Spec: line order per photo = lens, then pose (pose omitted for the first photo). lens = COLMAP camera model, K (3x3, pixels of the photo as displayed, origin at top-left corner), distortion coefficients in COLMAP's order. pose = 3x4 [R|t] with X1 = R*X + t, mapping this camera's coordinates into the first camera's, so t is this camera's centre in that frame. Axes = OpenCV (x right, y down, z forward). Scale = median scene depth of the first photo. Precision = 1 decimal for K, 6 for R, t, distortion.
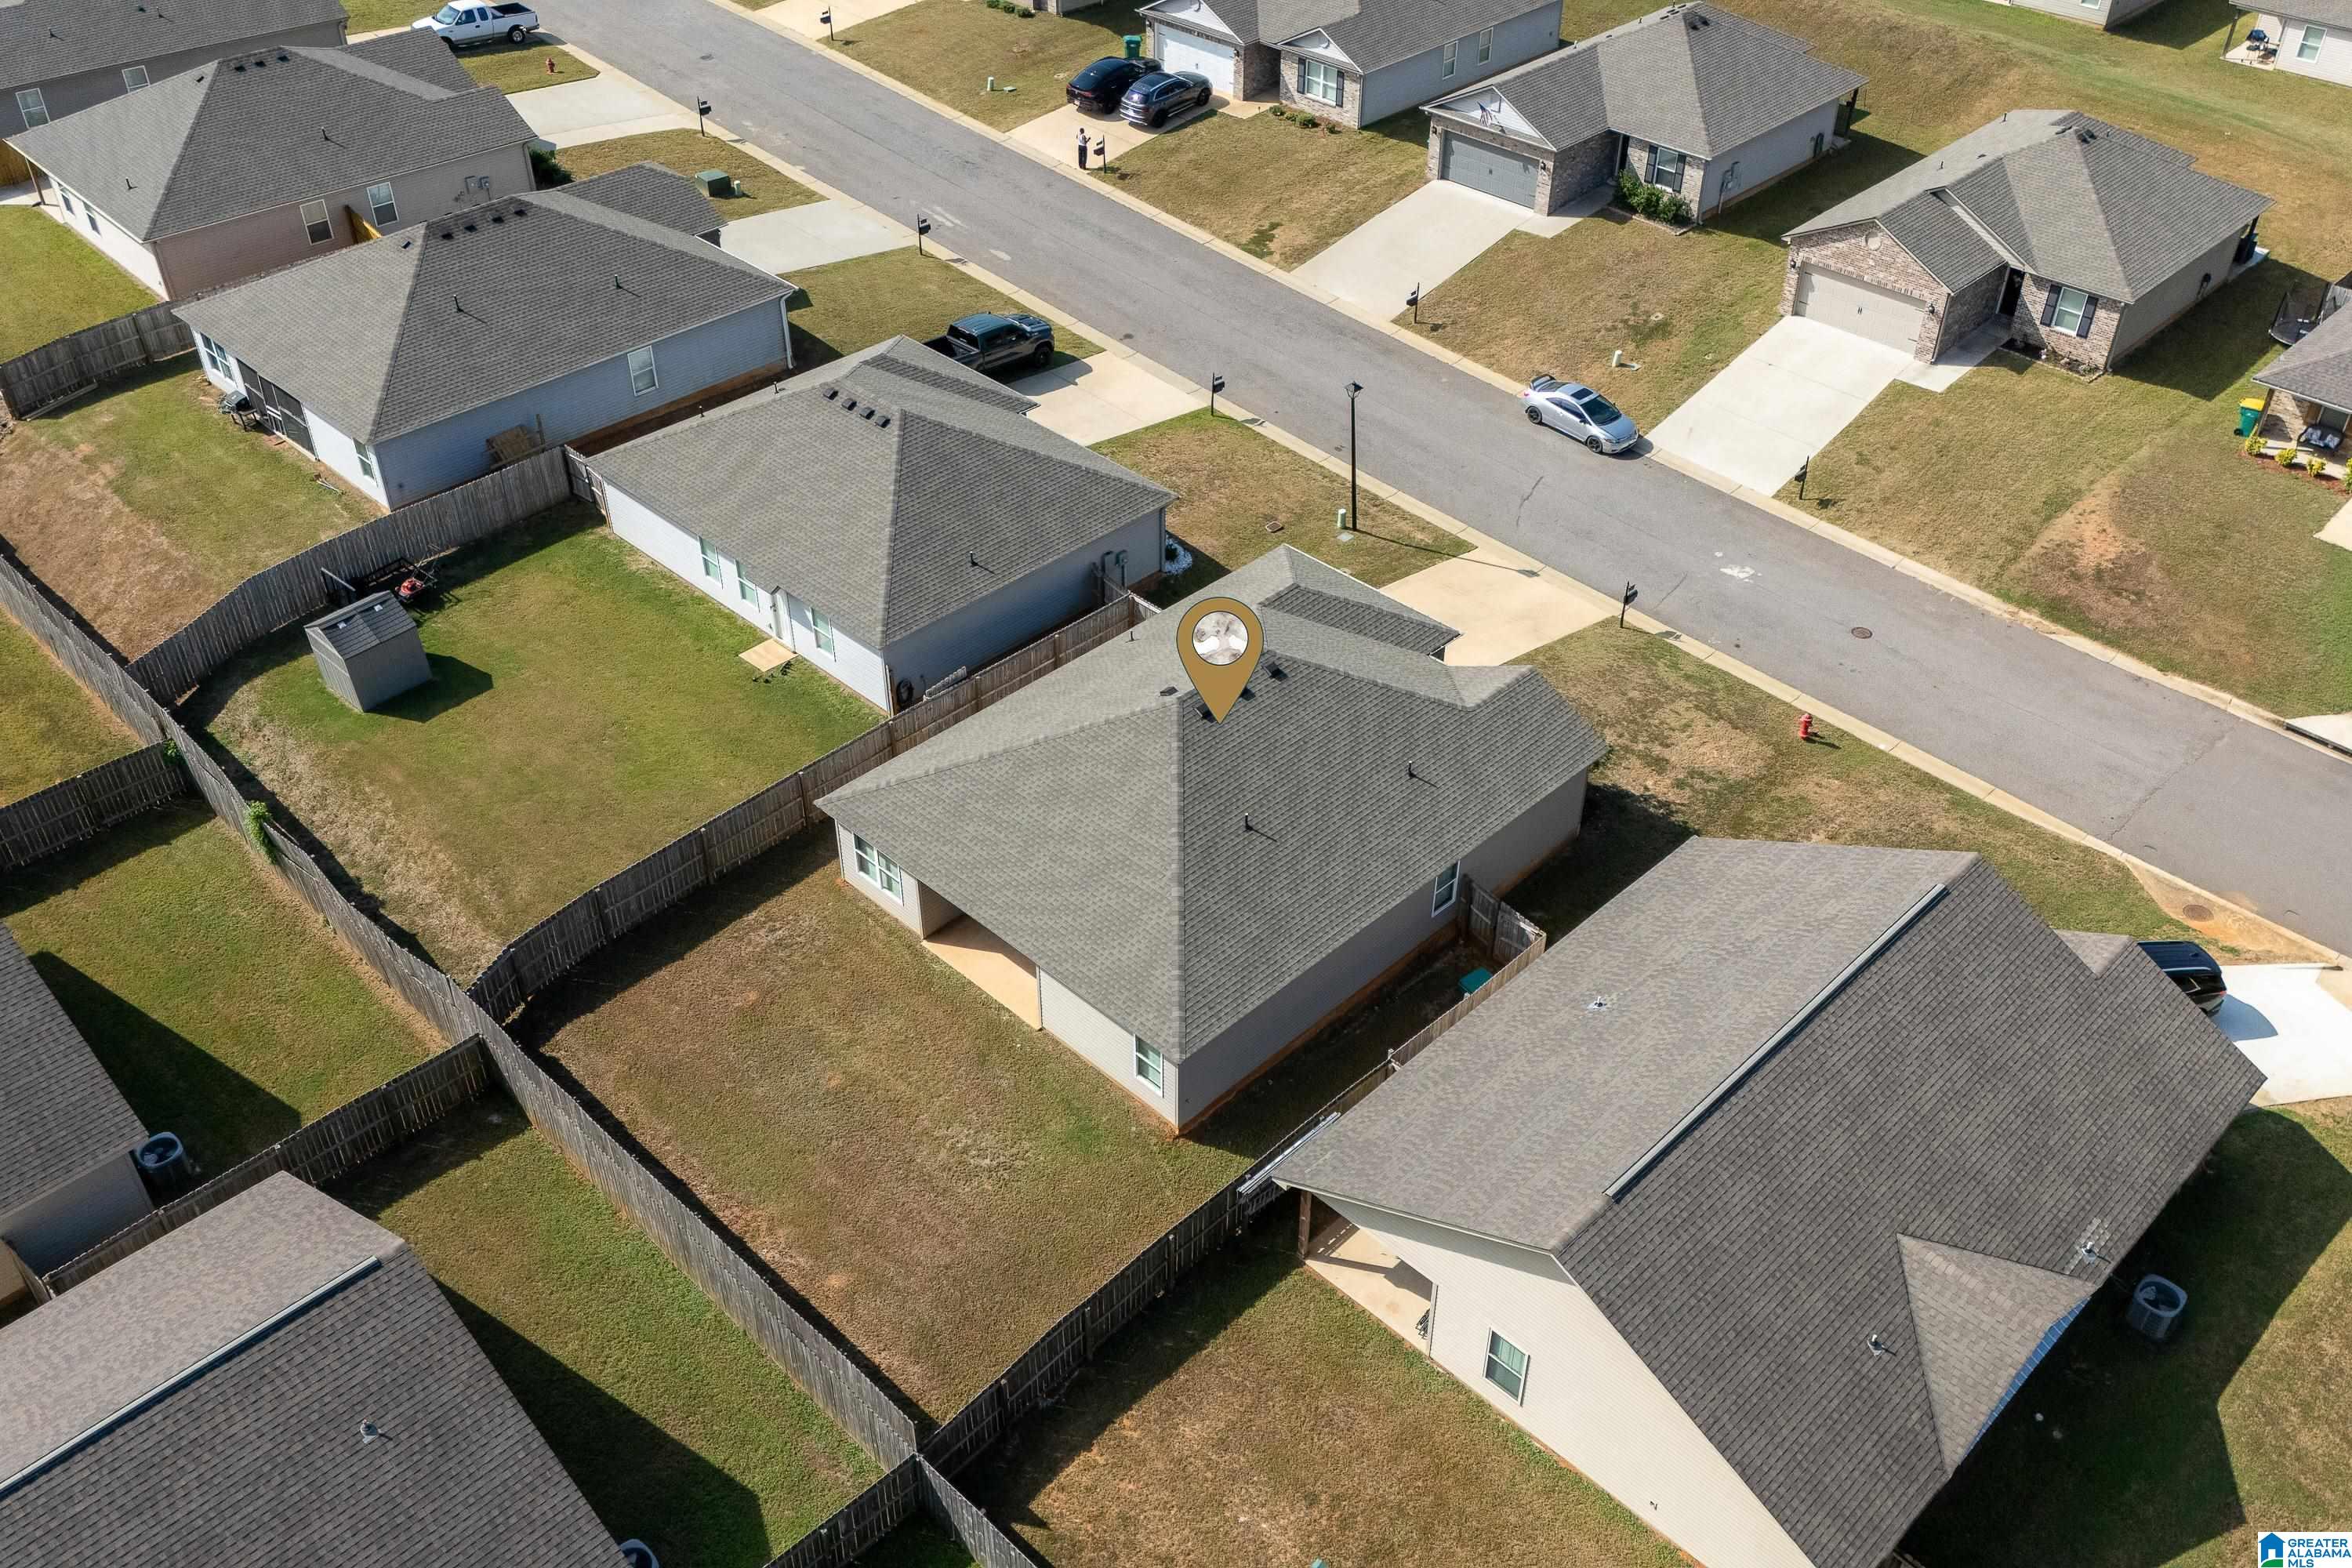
lens RADIAL K [[2045.2, 0, 1176.0], [0, 2045.2, 784.0], [0, 0, 1]] dist [0.086594, -0.107716]
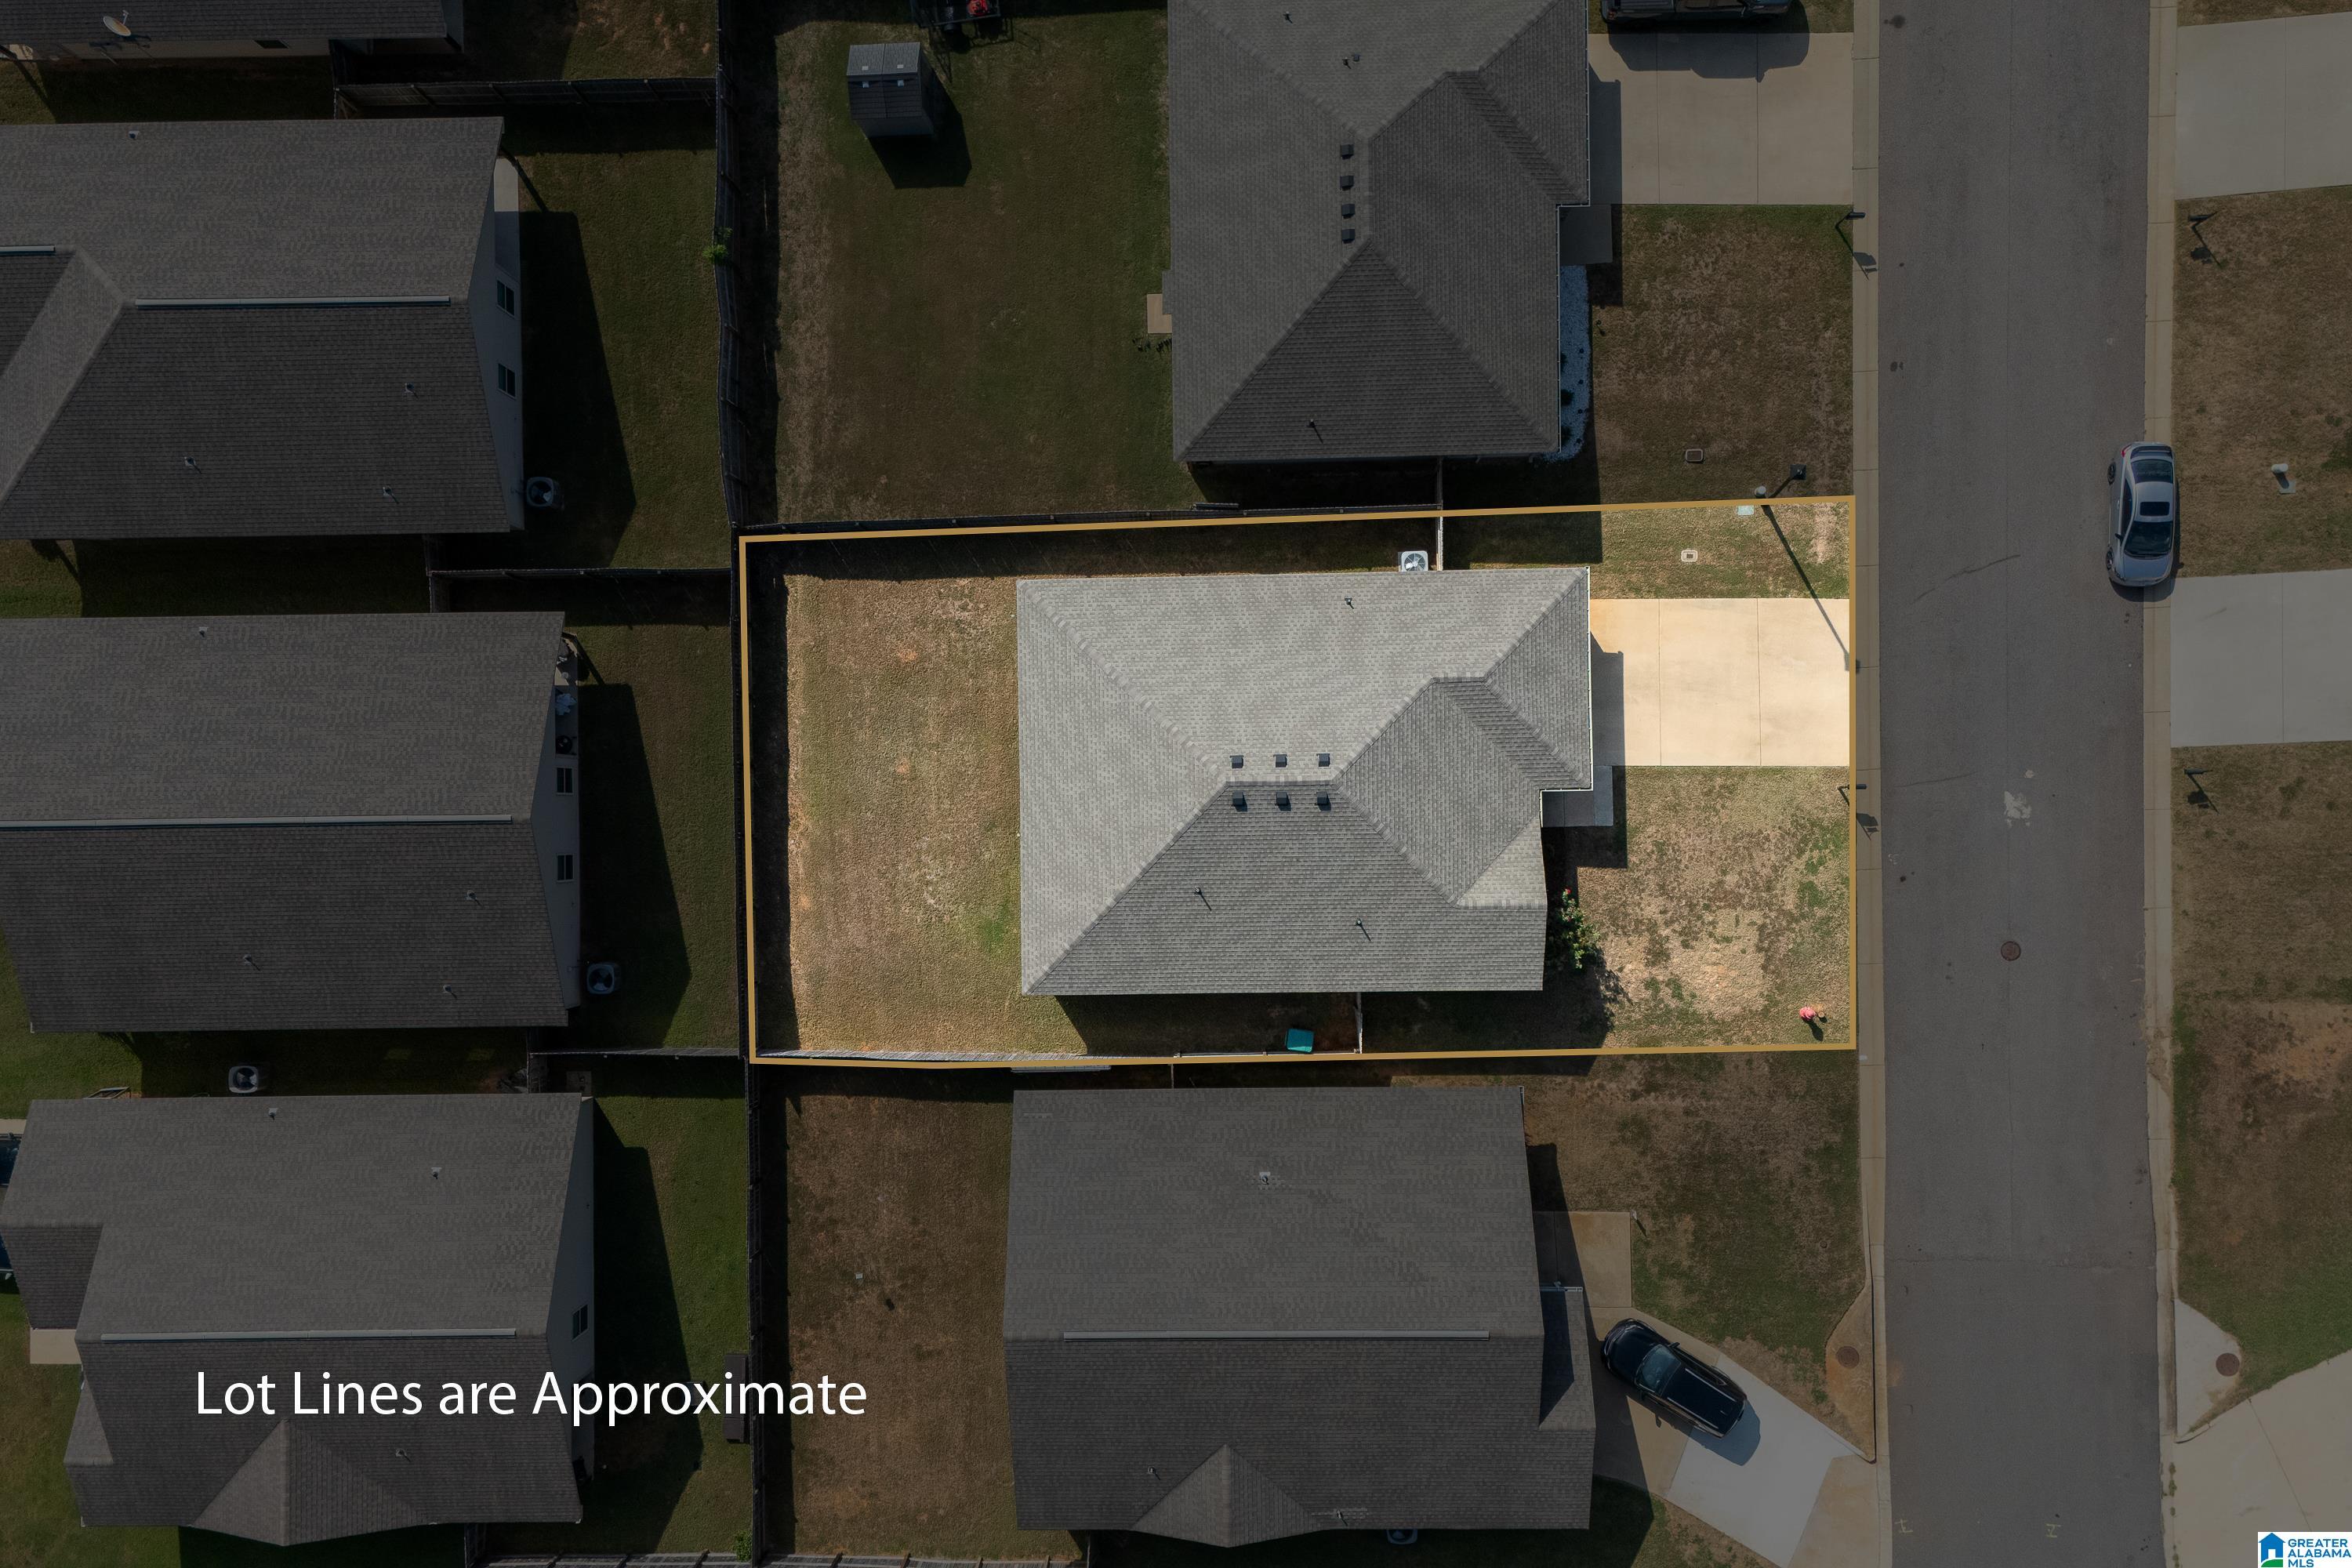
lens RADIAL K [[2045.2, 0, 1176.0], [0, 2045.2, 784.0], [0, 0, 1]] dist [0.086594, -0.107716]
pose [[0.712769, 0.700113, -0.042446, 0.023483], [-0.401936, 0.457298, 0.793300, -0.738259], [0.574811, -0.548379, 0.607349, 0.183259]]
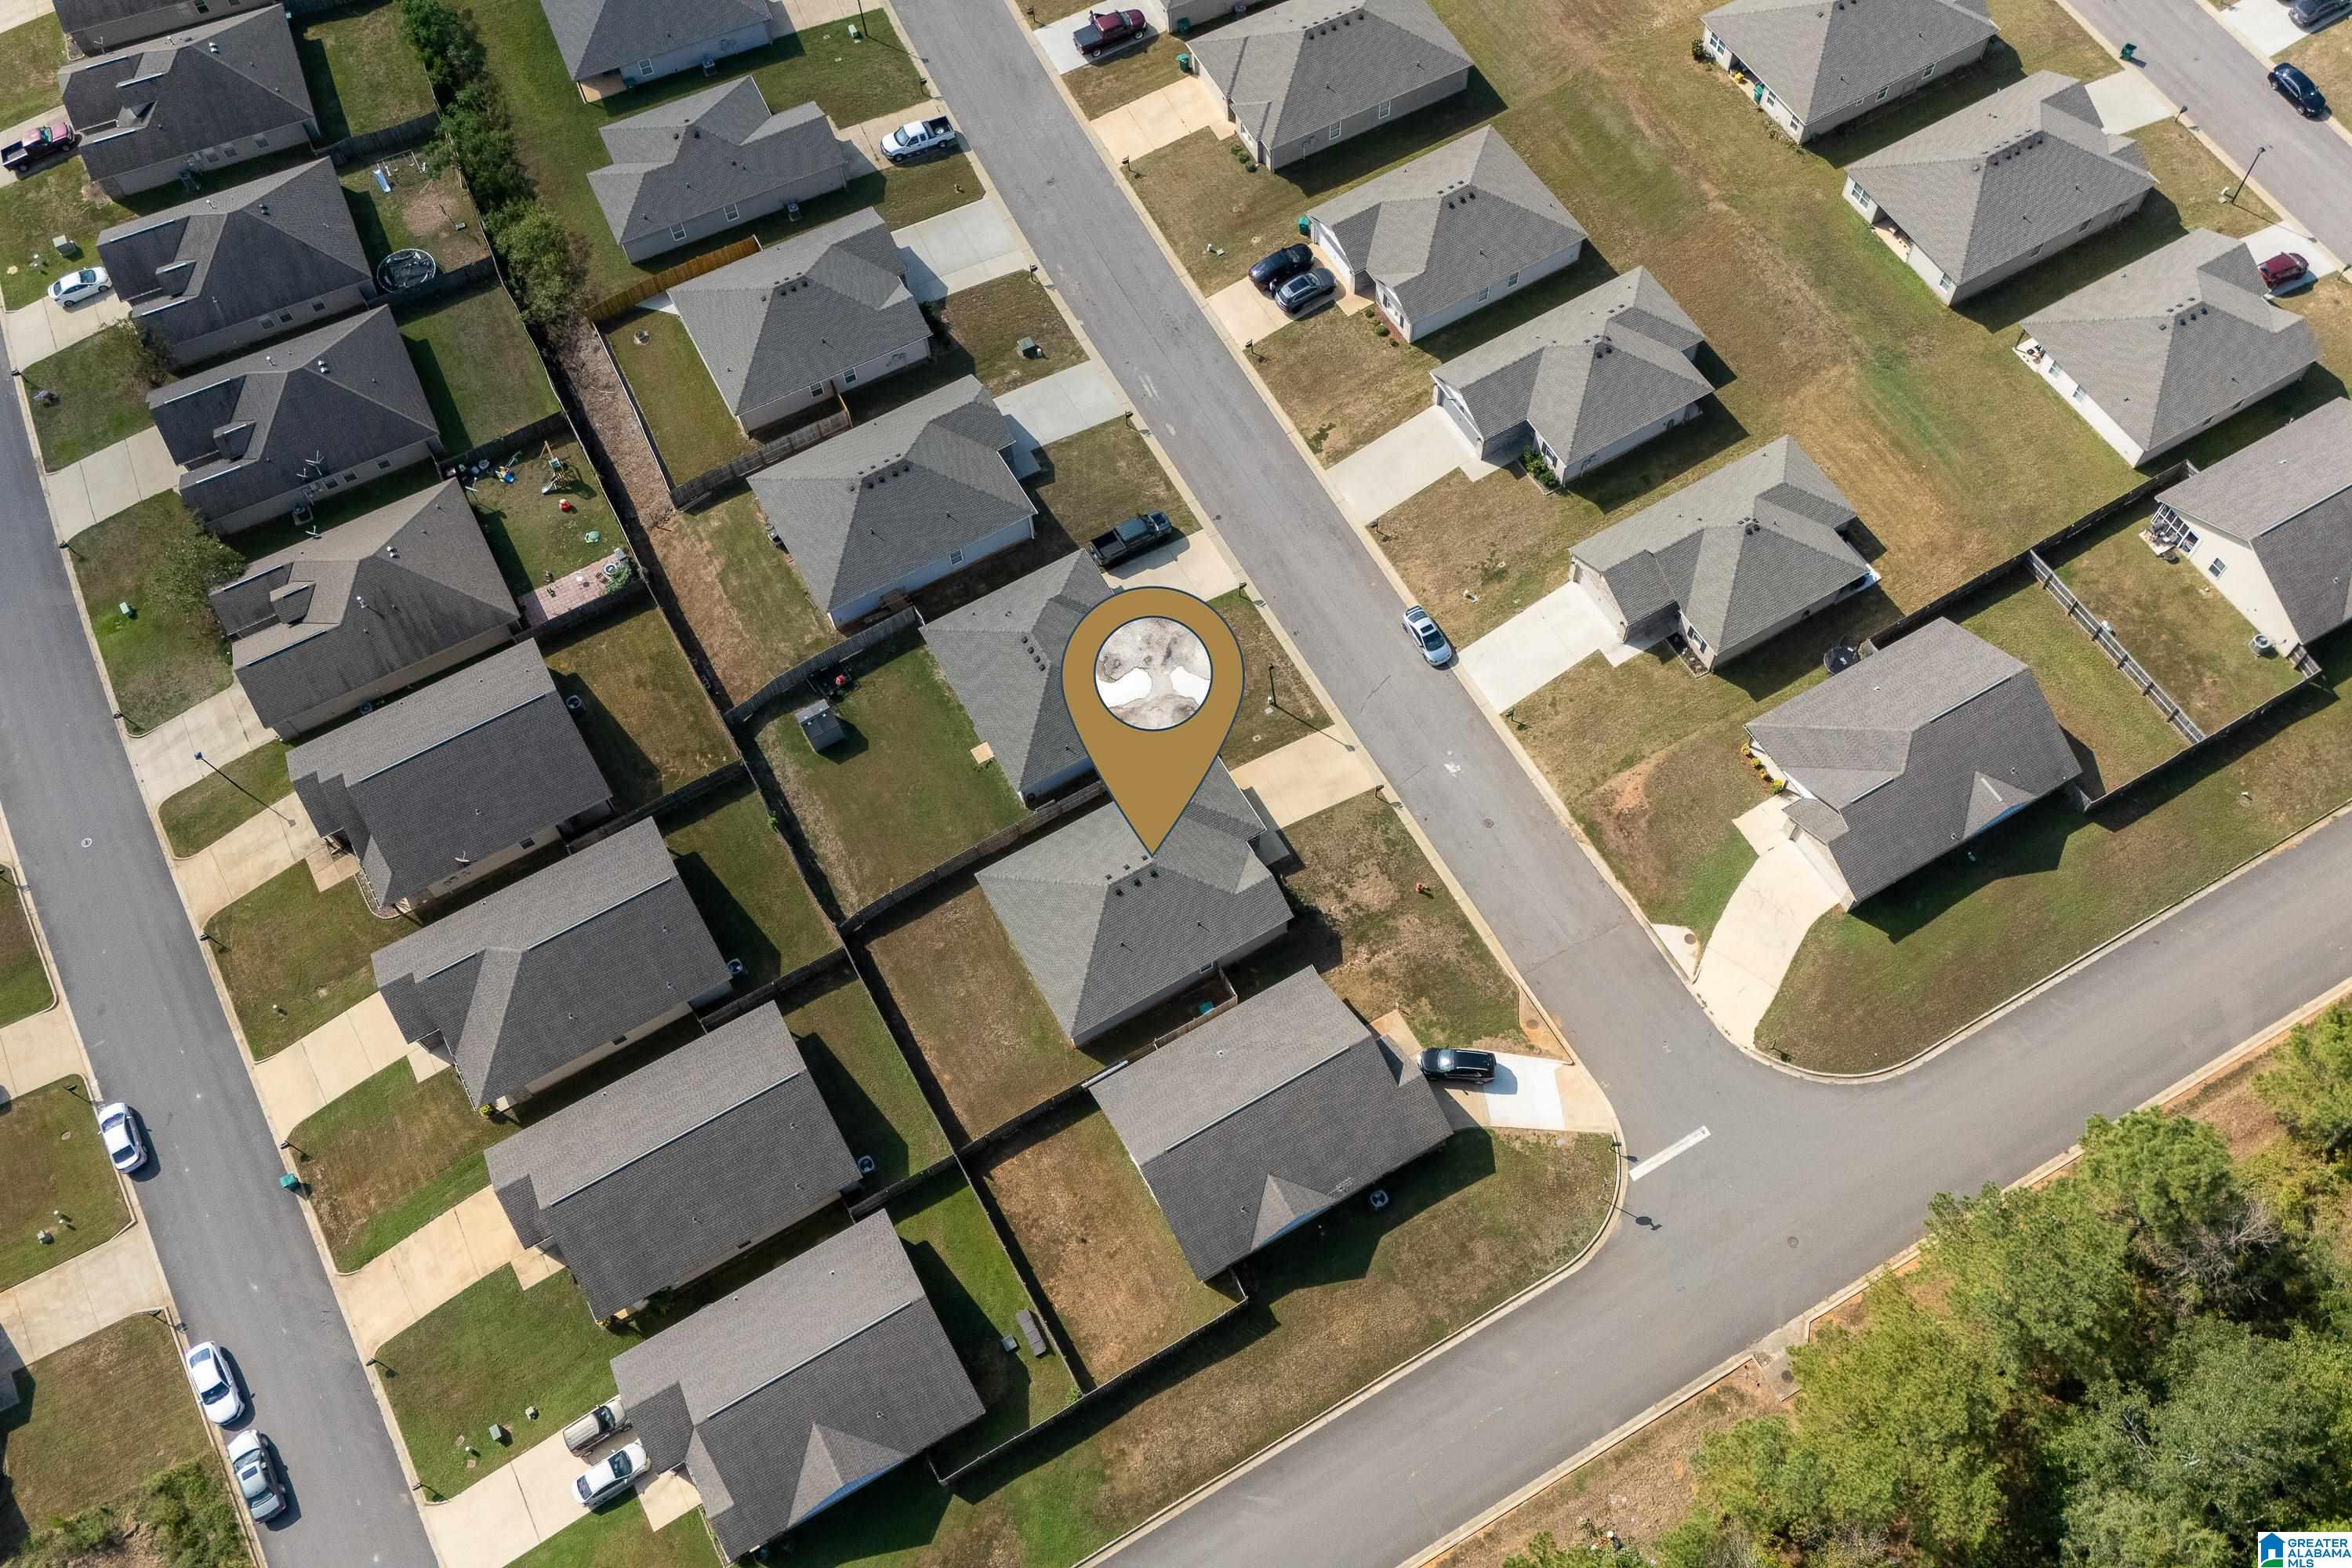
lens RADIAL K [[2045.2, 0, 1176.0], [0, 2045.2, 784.0], [0, 0, 1]] dist [0.086594, -0.107716]
pose [[0.961301, 0.220779, -0.164792, 0.352664], [-0.131709, 0.893665, 0.428970, -0.936126], [0.241977, -0.390665, 0.888160, -0.884527]]
